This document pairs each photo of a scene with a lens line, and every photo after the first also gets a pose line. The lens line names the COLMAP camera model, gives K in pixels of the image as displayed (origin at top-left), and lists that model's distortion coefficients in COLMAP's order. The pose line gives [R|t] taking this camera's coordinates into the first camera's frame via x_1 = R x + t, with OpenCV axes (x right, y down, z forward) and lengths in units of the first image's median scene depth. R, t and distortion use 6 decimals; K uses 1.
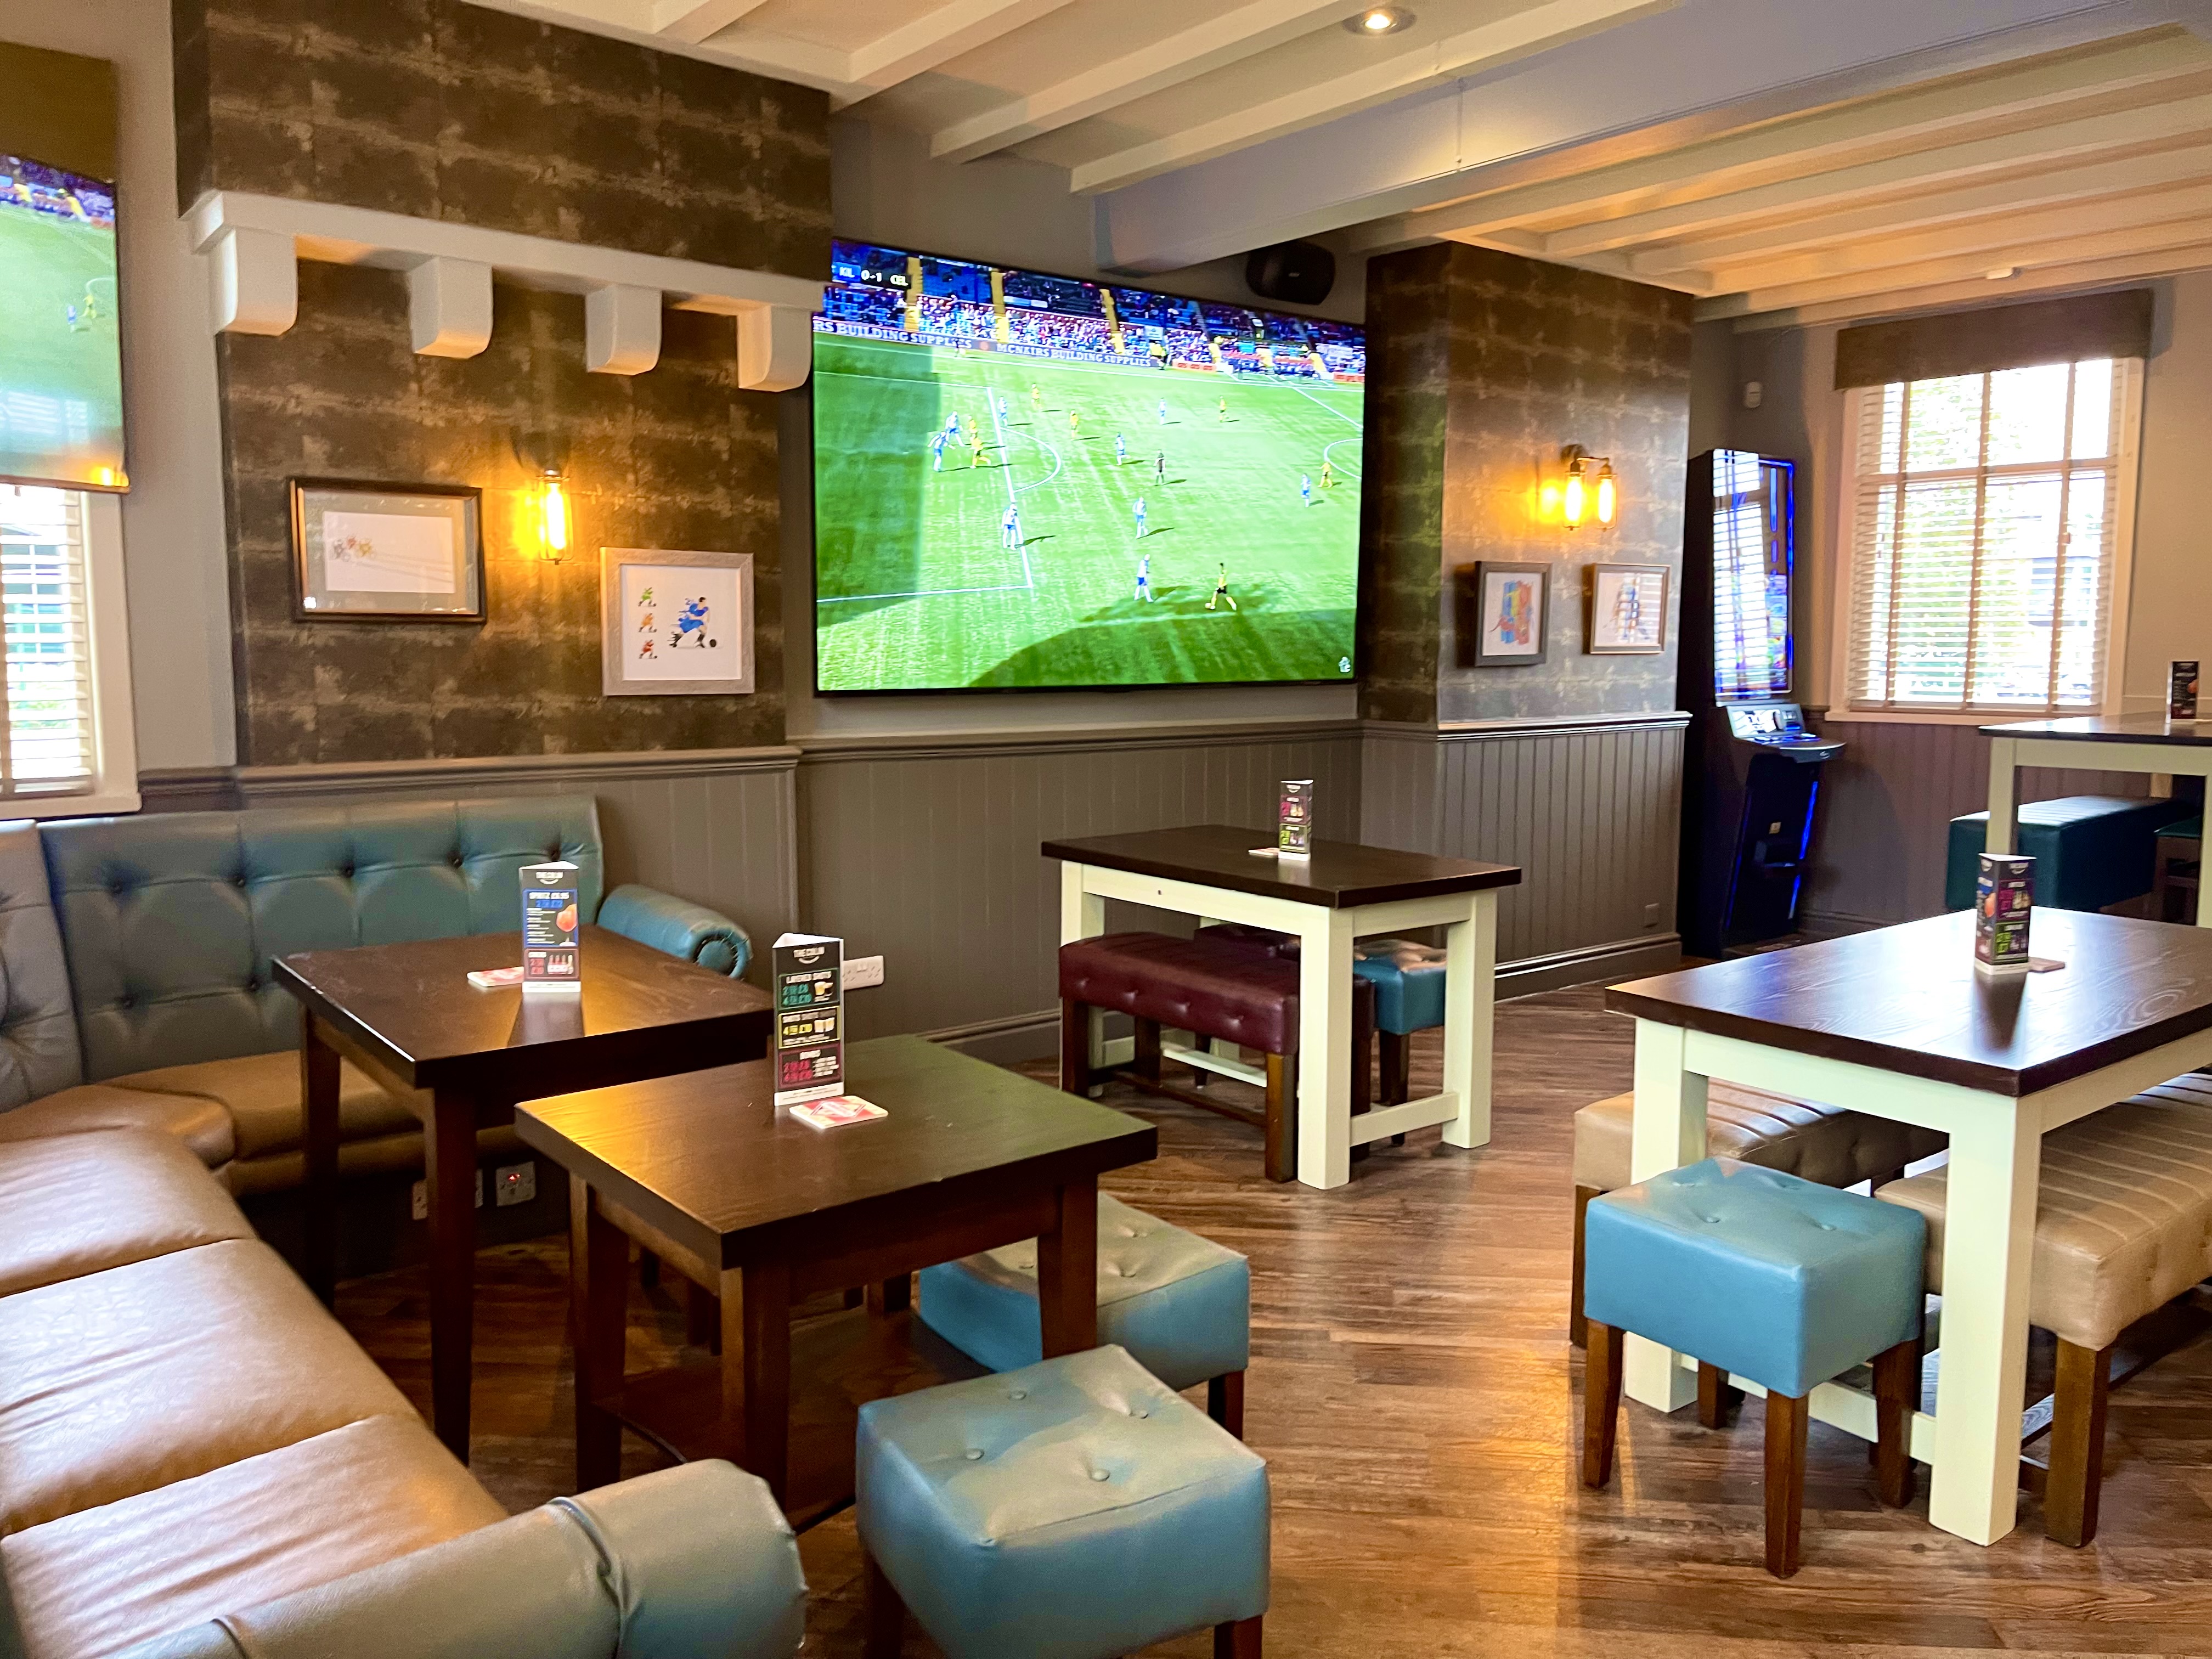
lens RADIAL K [[1679.4, 0, 1105.4], [0, 1679.4, 821.7], [0, 0, 1]] dist [0.050811, -0.051320]
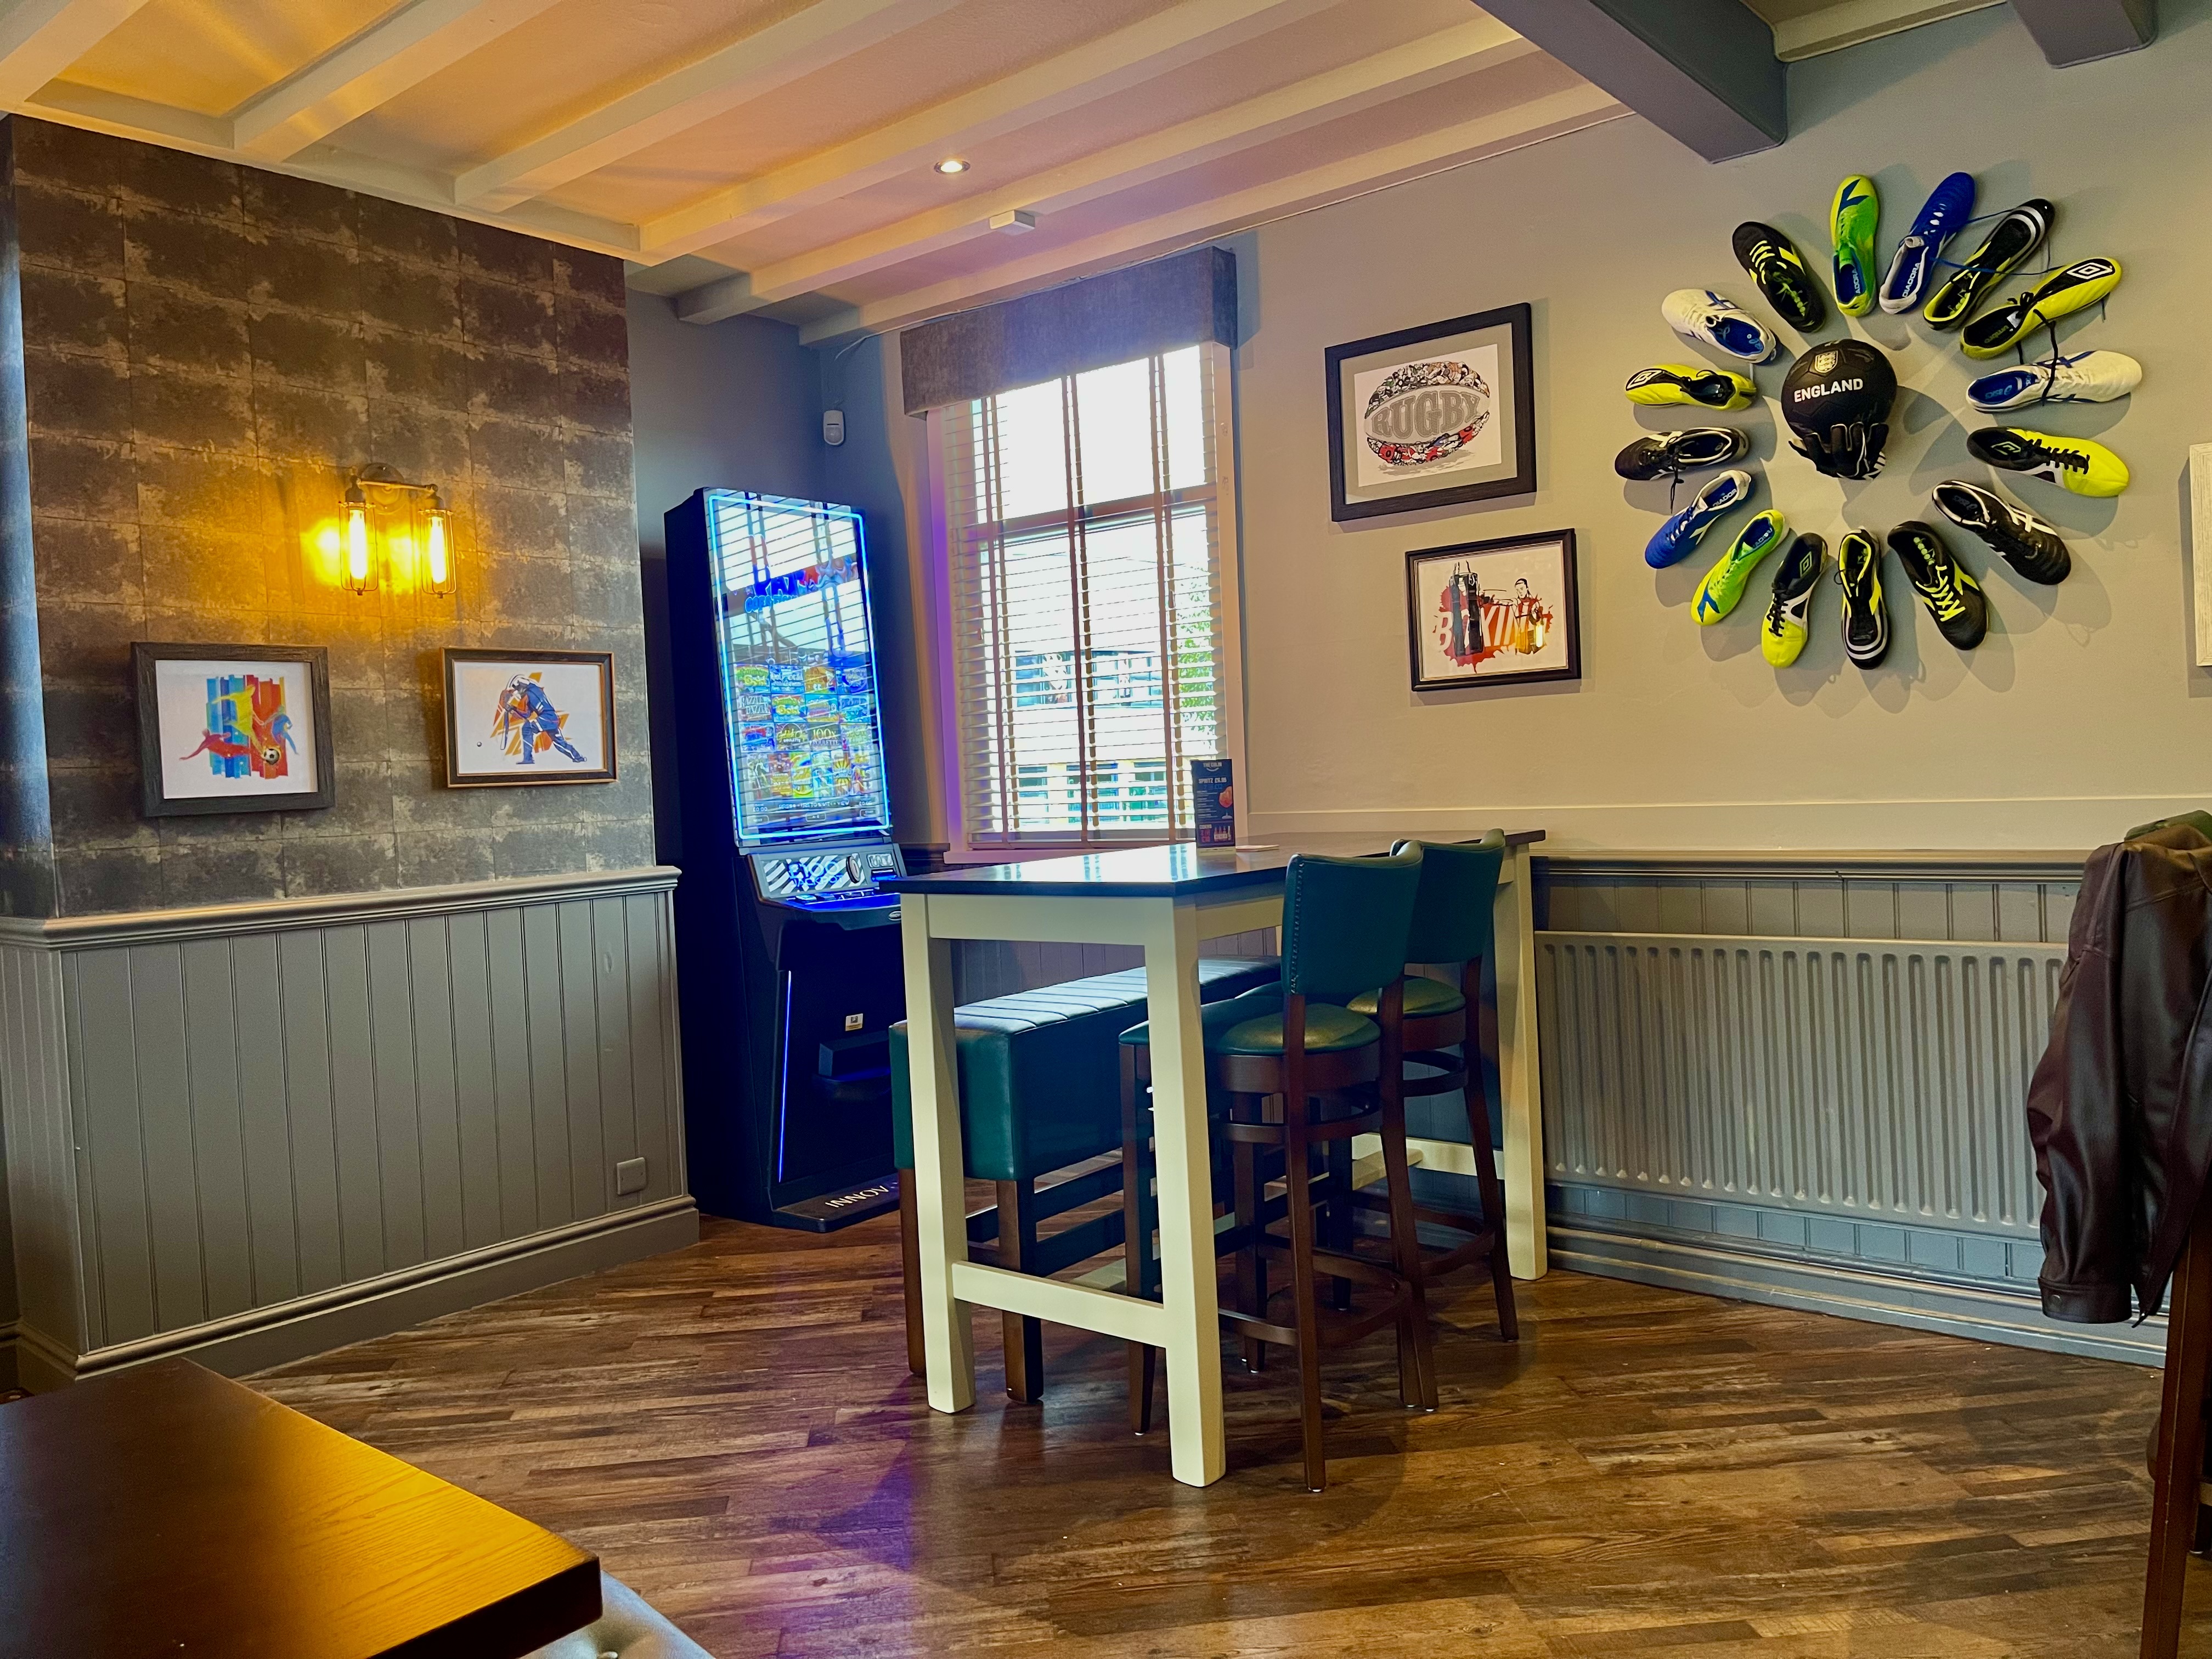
lens RADIAL K [[1687.2, 0, 1106.0], [0, 1687.2, 829.5], [0, 0, 1]] dist [0.098570, -0.127260]
pose [[0.979773, -0.053203, 0.192910, 0.396251], [0.068636, 0.994877, -0.074216, -0.018494], [-0.187973, 0.085955, 0.978406, 0.315680]]
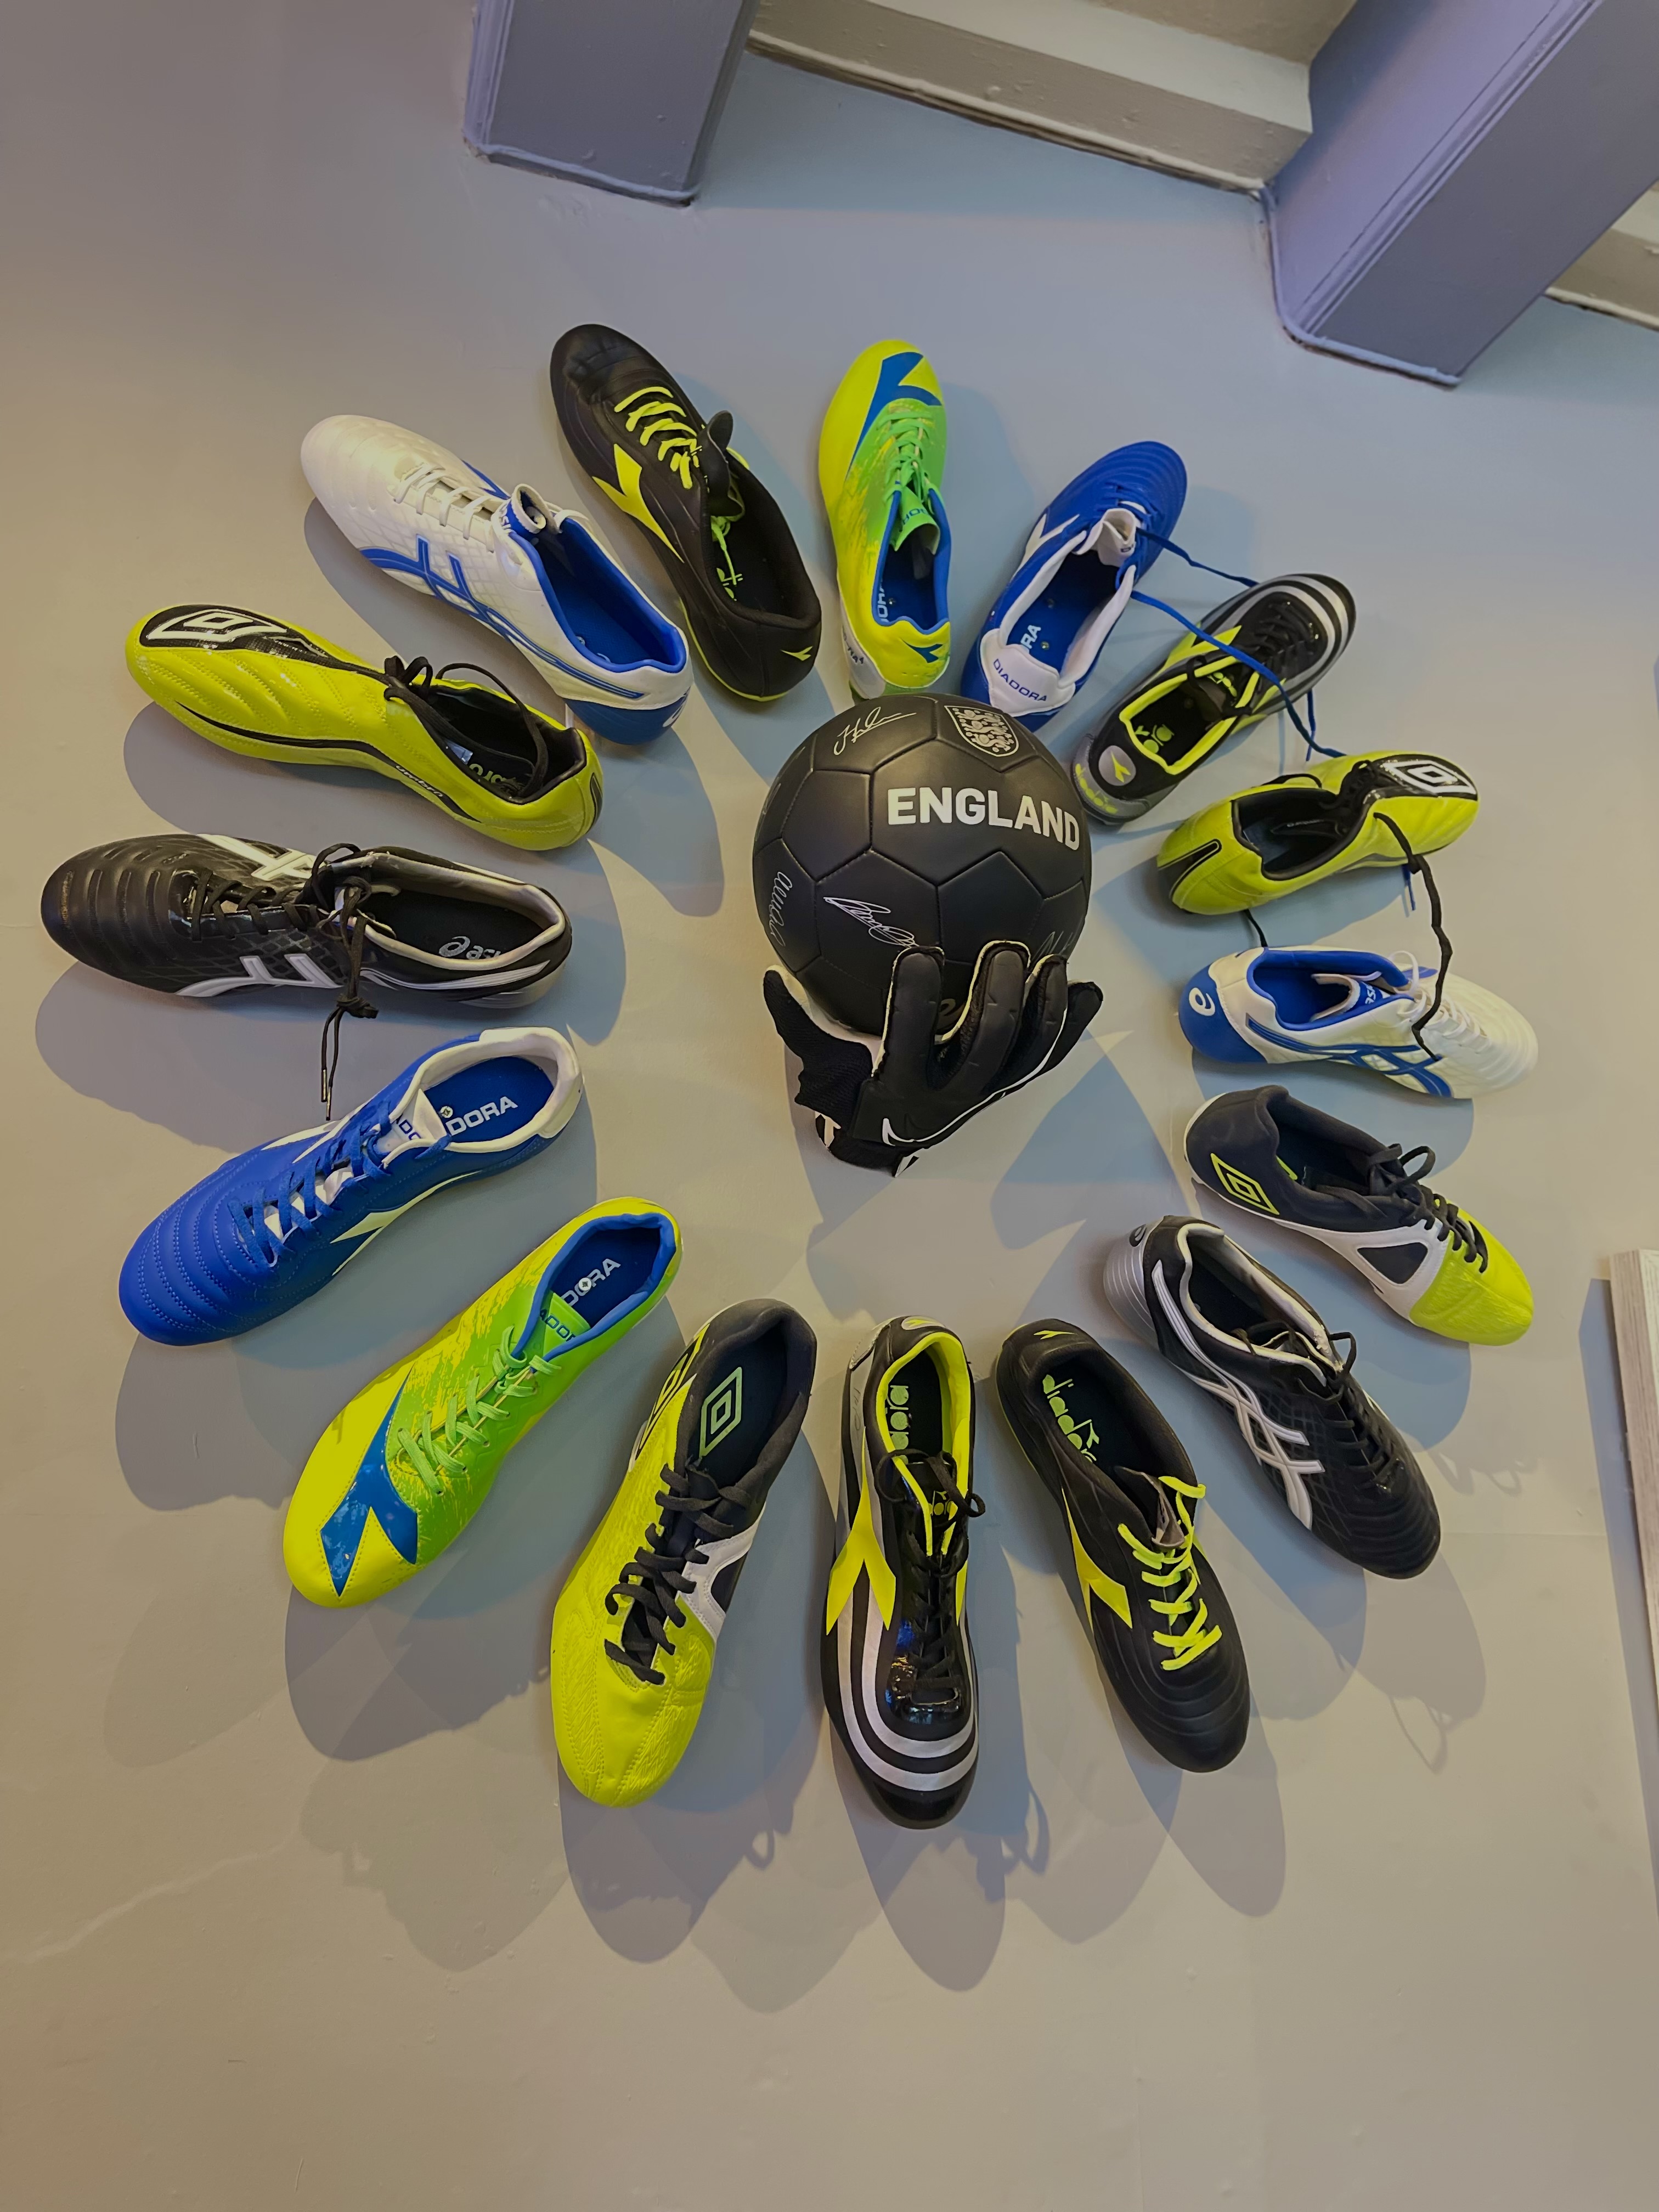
lens RADIAL K [[1679.7, 0, 812.2], [0, 1679.7, 1099.9], [0, 0, 1]] dist [0.067018, -0.089128]
pose [[0.354881, 0.258347, 0.898508, 0.588520], [0.105450, 0.943868, -0.313039, -0.107873], [-0.928945, 0.205840, 0.307718, 0.749827]]
